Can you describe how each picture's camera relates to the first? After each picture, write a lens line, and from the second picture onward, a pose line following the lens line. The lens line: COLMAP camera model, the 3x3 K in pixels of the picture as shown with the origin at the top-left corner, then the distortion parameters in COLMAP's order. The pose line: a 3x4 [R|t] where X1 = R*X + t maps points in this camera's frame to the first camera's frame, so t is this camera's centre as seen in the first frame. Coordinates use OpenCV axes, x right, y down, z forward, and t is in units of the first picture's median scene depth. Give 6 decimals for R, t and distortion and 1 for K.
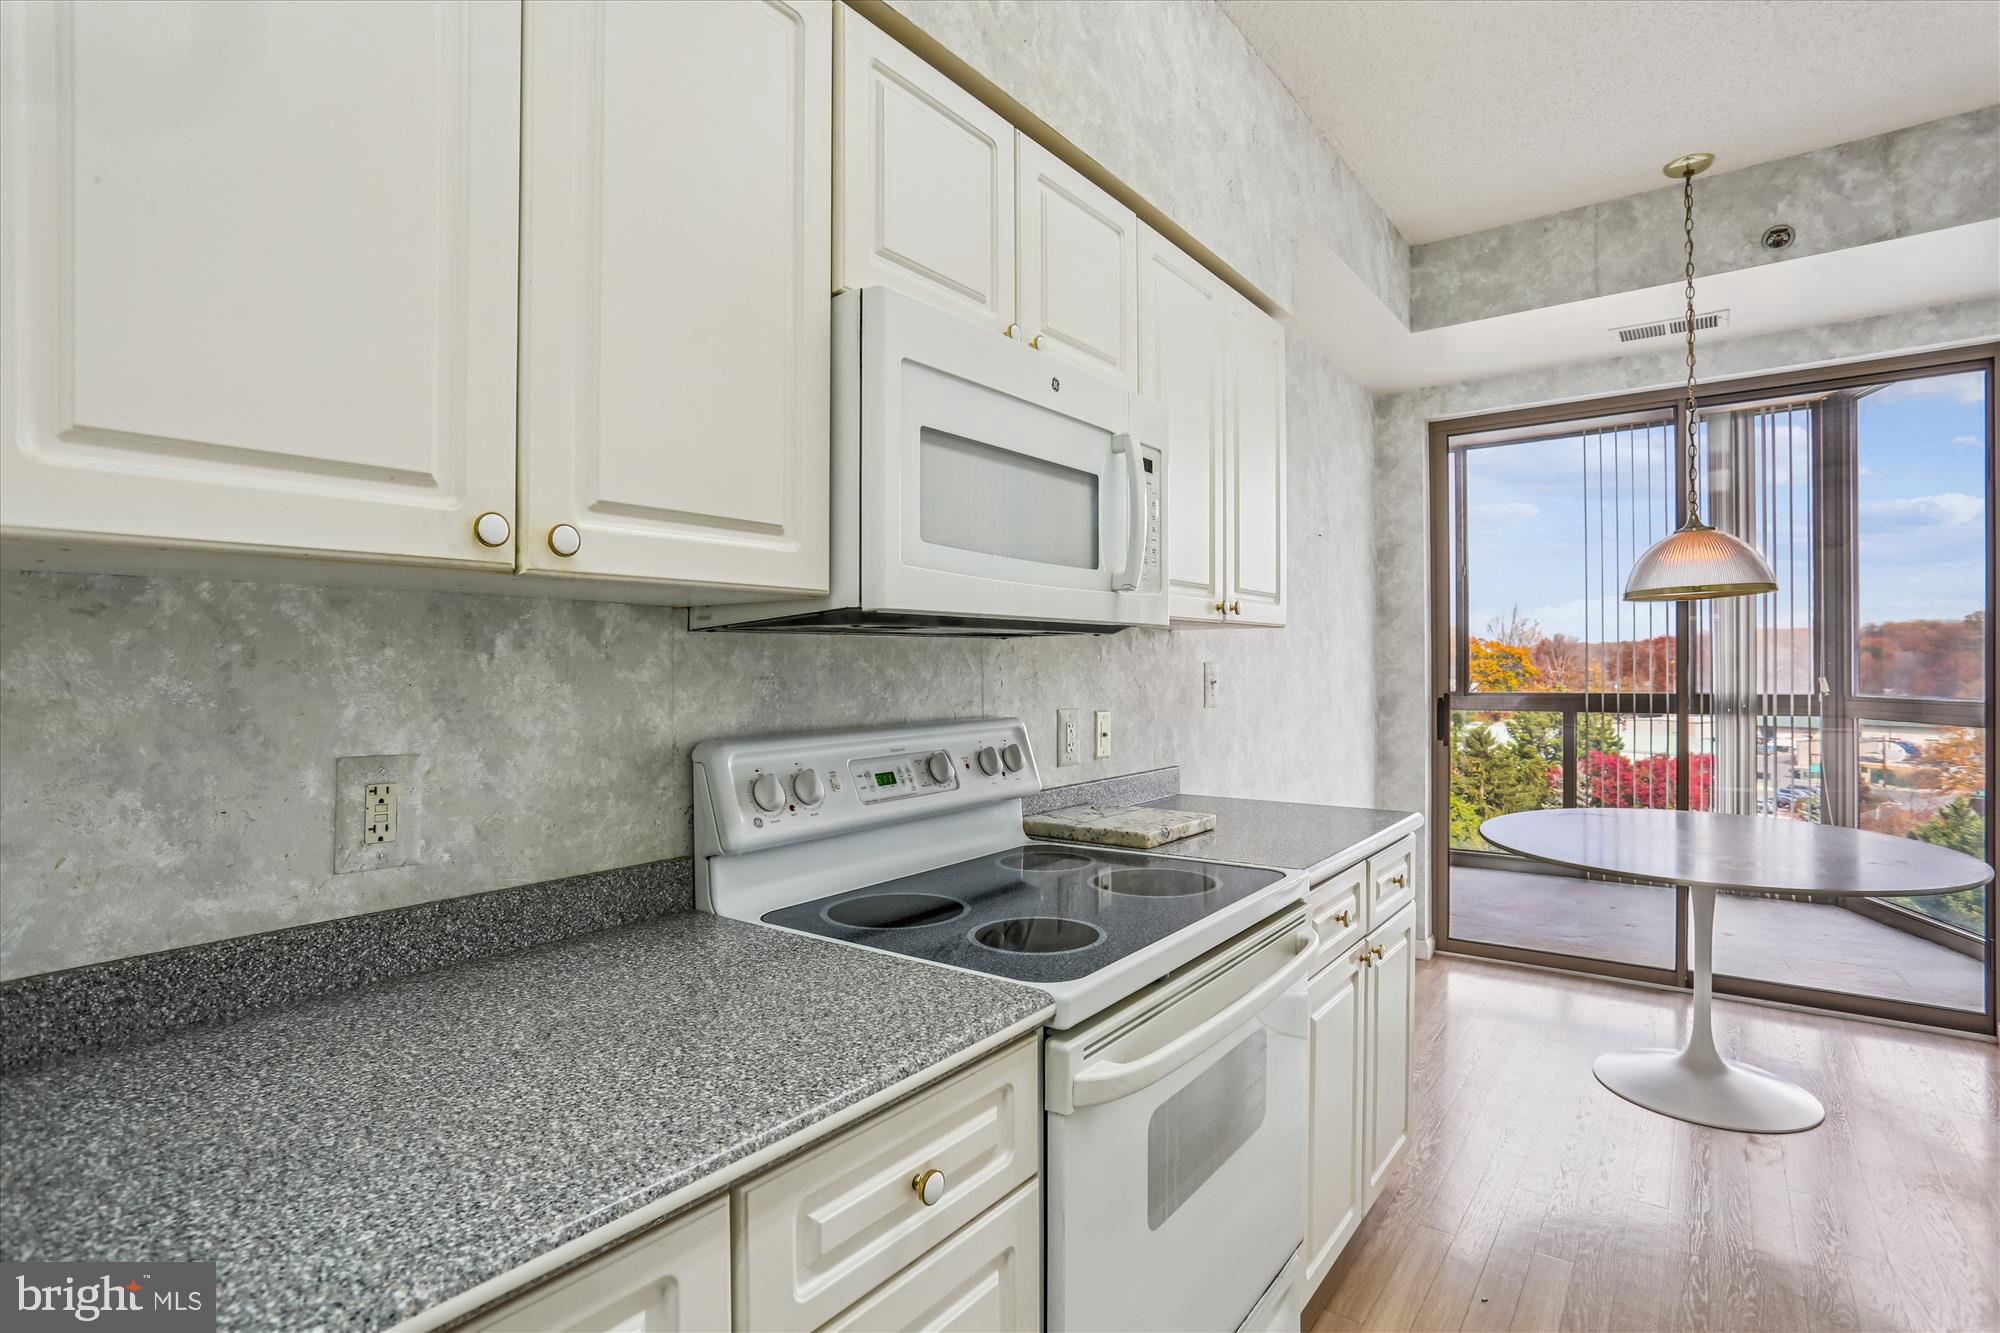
lens RADIAL K [[964.4, 0, 984.4], [0, 964.4, 675.6], [0, 0, 1]] dist [-0.068533, 0.021382]
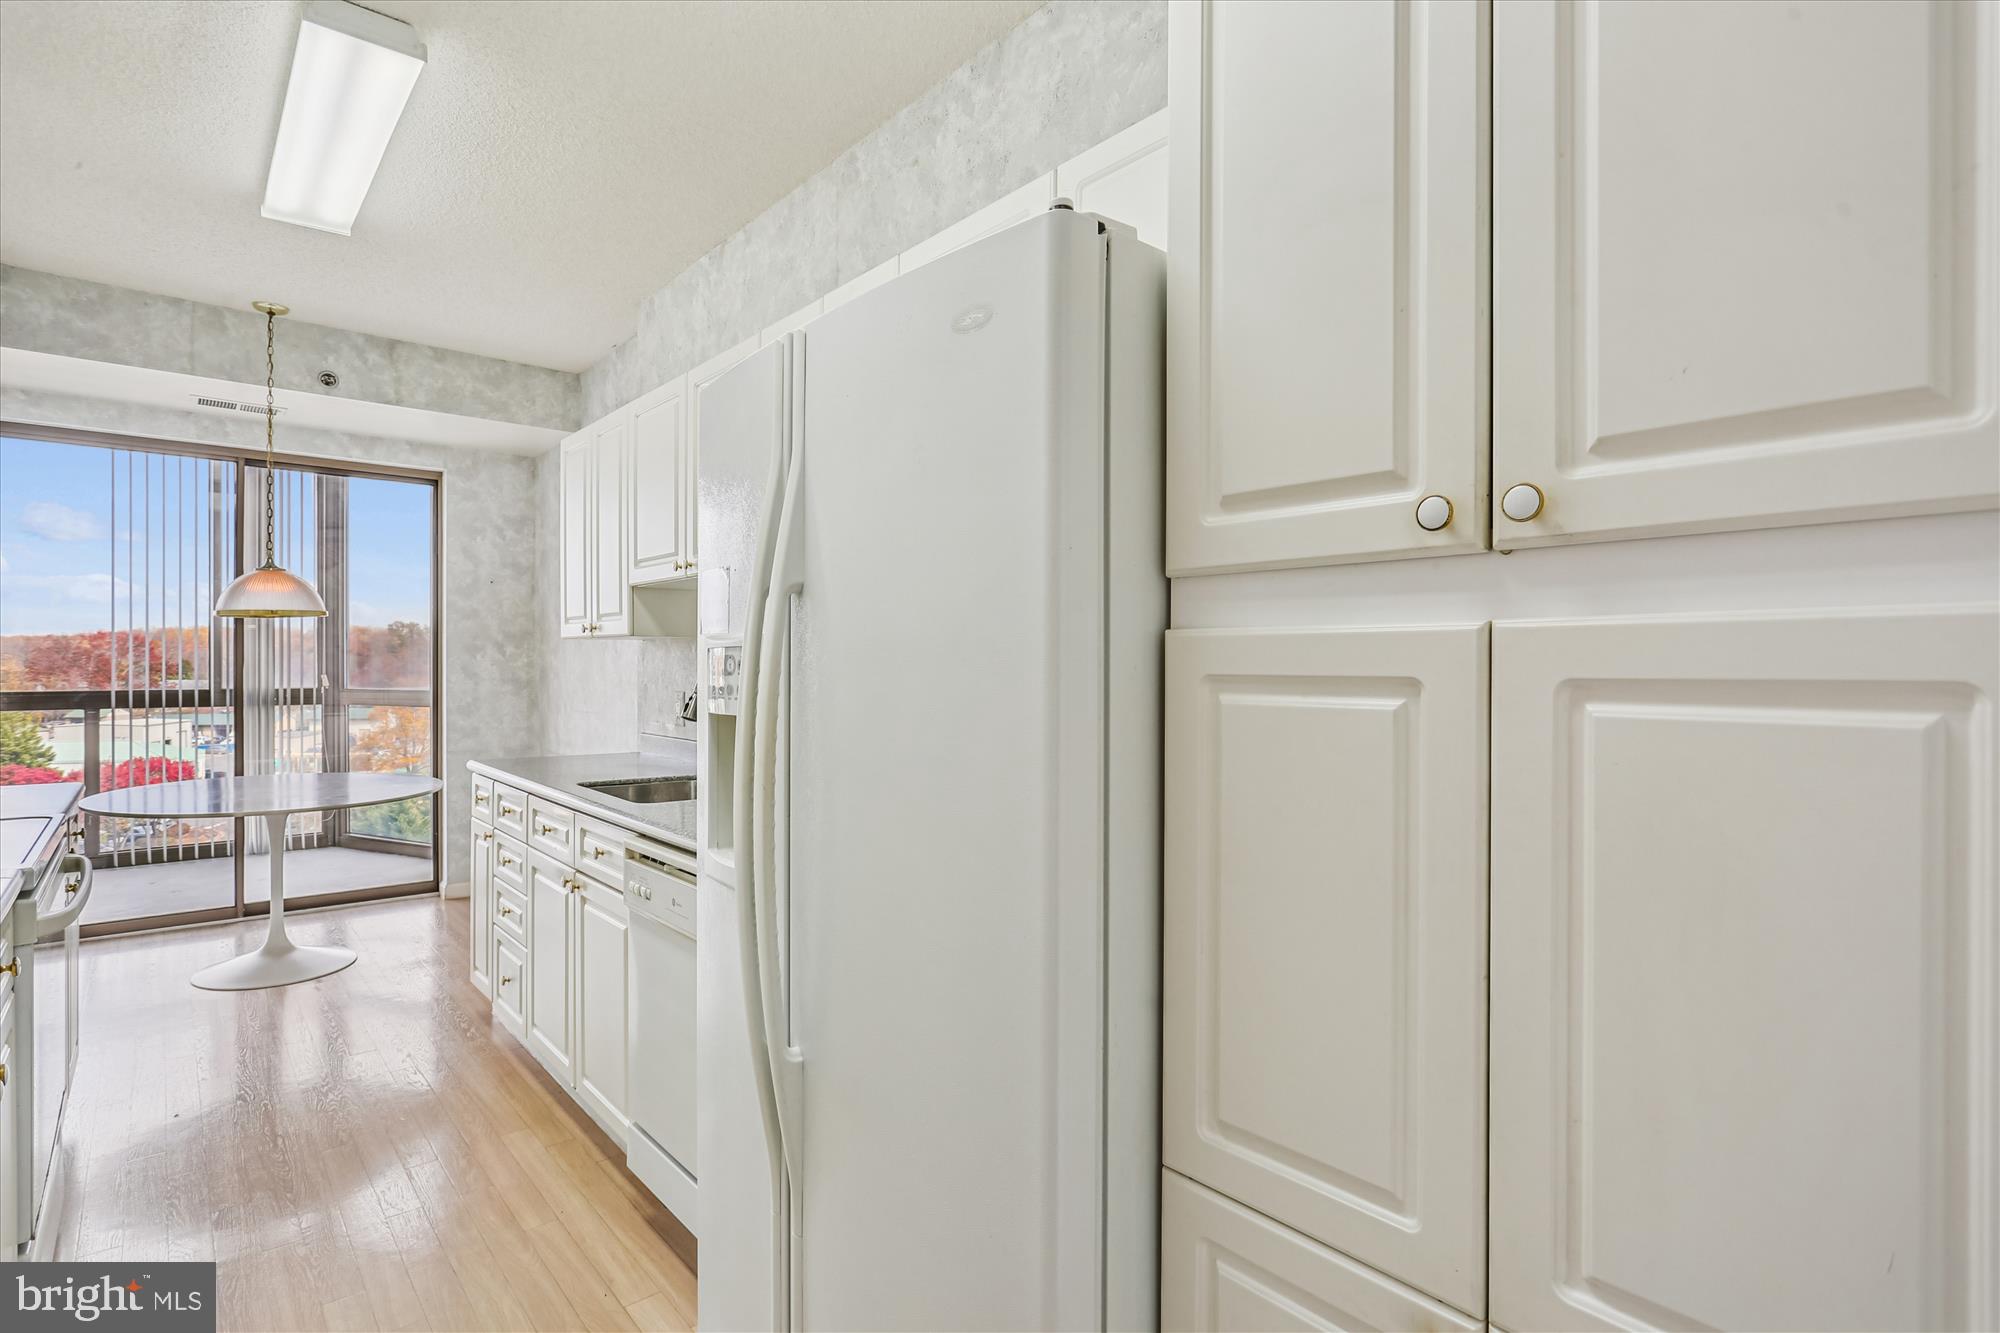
lens RADIAL K [[963.8, 0, 980.9], [0, 963.8, 674.3], [0, 0, 1]] dist [-0.014217, 0.004445]
pose [[0.195387, -0.002019, 0.980724, -0.385969], [0.002721, 0.999995, 0.001516, 0.002217], [-0.980722, 0.002372, 0.195392, -0.289335]]
